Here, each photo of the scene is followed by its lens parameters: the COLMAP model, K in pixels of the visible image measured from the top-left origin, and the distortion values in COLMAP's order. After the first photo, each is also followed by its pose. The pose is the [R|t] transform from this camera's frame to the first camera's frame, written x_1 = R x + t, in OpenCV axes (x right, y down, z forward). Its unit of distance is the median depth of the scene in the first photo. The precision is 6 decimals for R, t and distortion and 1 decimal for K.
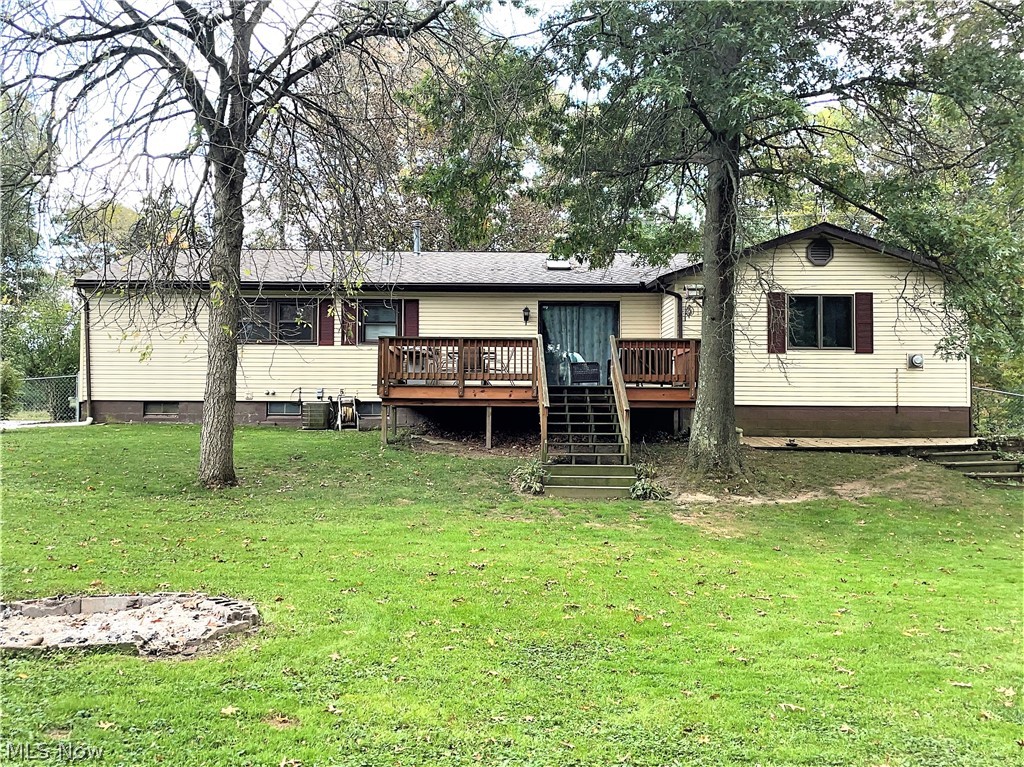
lens RADIAL K [[982.9, 0, 512.0], [0, 982.9, 383.5], [0, 0, 1]] dist [-0.007193, 0.002237]
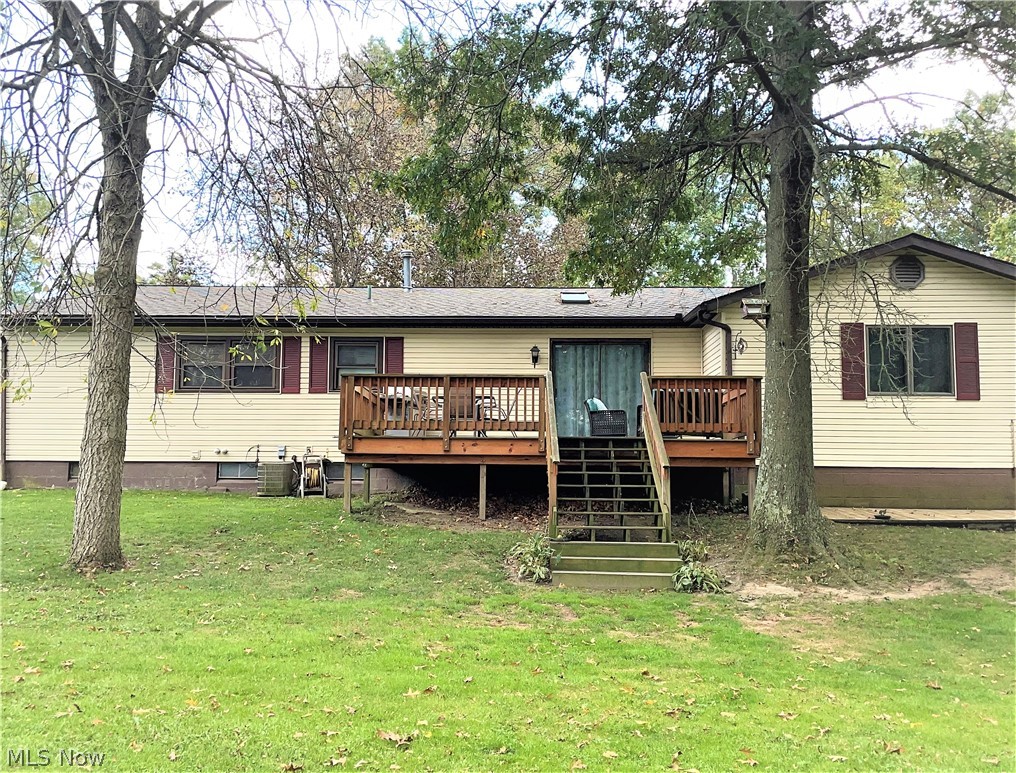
lens RADIAL K [[1067.5, 0, 482.2], [0, 1067.5, 387.6], [0, 0, 1]] dist [0.024100, -0.026182]
pose [[0.999069, -0.001174, -0.043115, 0.011990], [-0.001441, 0.998163, -0.060567, 0.013581], [0.043107, 0.060572, 0.997233, 0.161501]]
